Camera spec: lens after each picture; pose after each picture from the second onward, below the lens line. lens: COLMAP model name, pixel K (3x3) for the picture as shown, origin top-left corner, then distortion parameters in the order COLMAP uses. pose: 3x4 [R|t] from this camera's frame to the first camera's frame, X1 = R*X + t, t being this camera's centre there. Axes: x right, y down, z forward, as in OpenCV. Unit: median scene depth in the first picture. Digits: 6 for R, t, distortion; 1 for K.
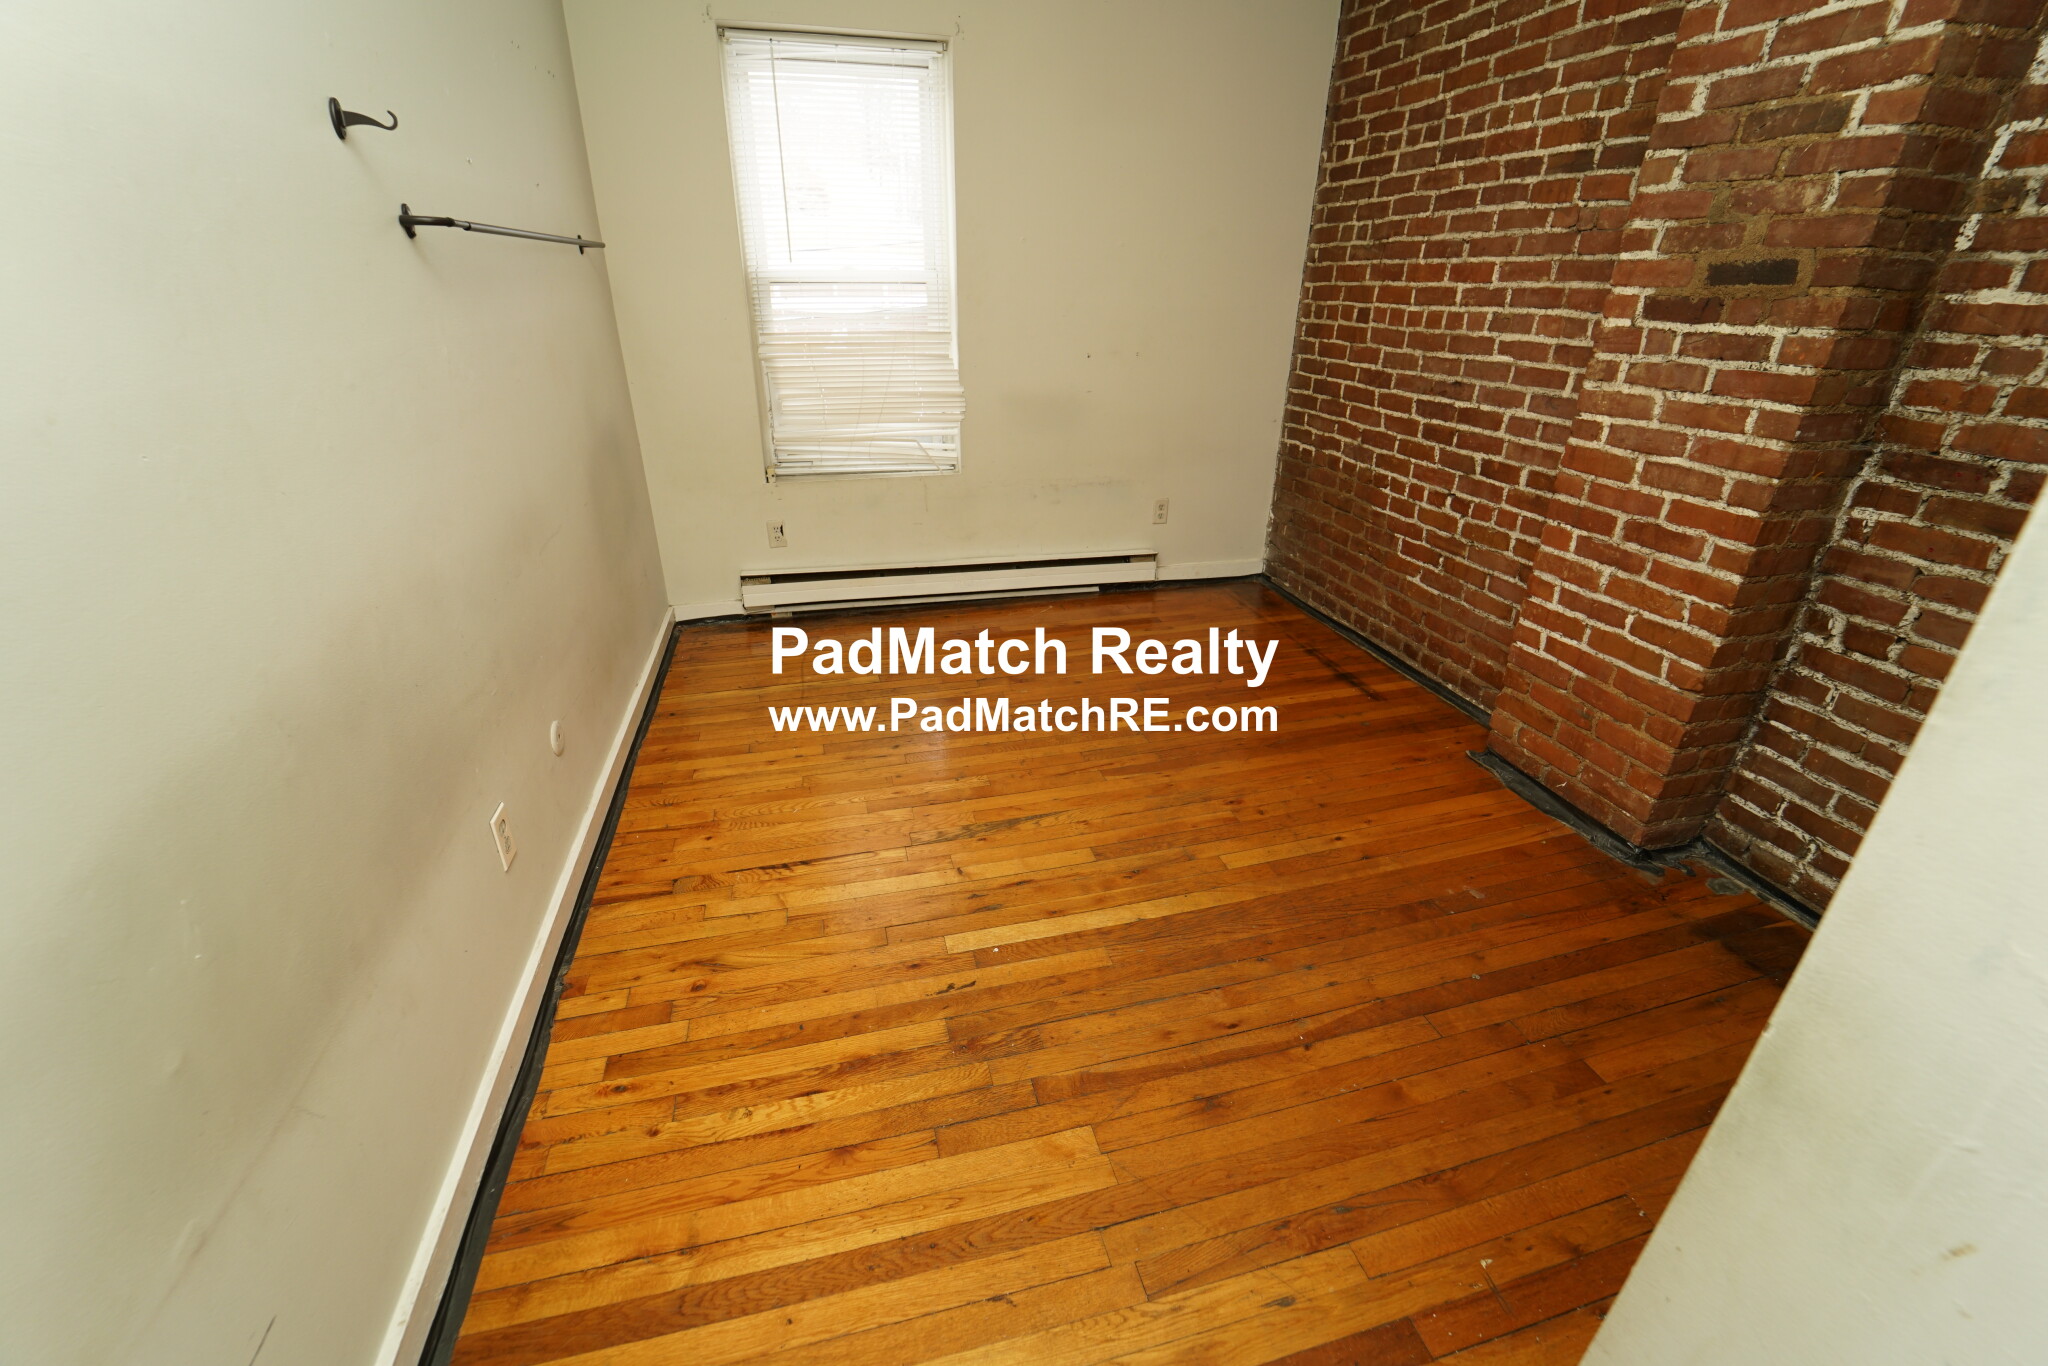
lens RADIAL K [[822.5, 0, 1020.4], [0, 822.5, 670.3], [0, 0, 1]] dist [-0.026532, 0.002325]
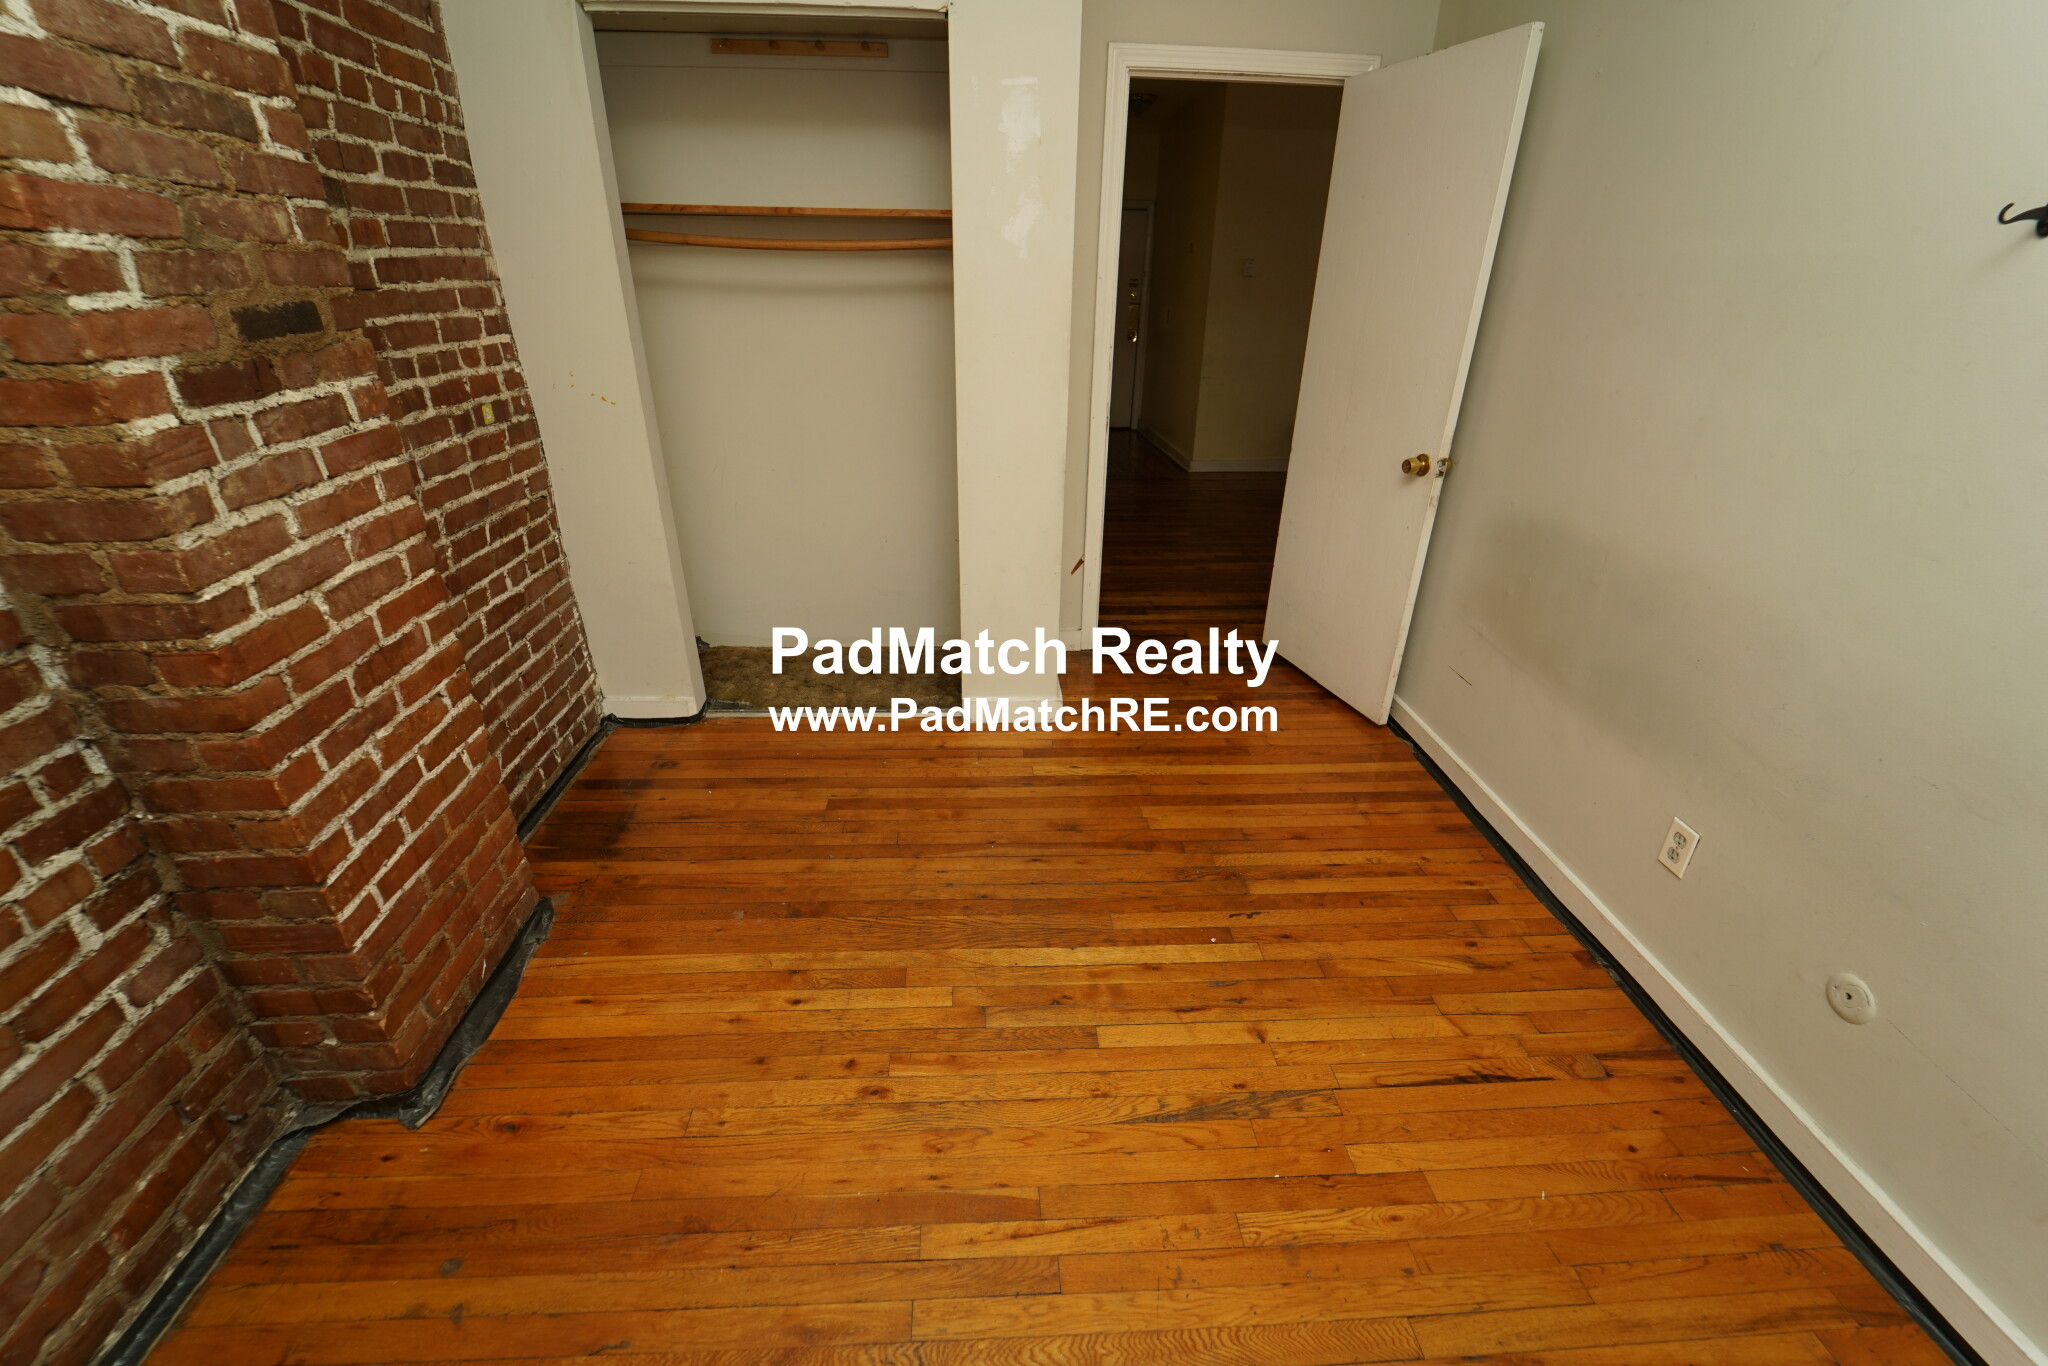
lens RADIAL K [[822.5, 0, 1020.4], [0, 822.5, 670.3], [0, 0, 1]] dist [-0.026532, 0.002325]
pose [[-0.980546, -0.103677, 0.166674, 0.075695], [0.064461, 0.631953, 0.772321, -0.724707], [-0.185402, 0.768041, -0.612976, 1.392746]]
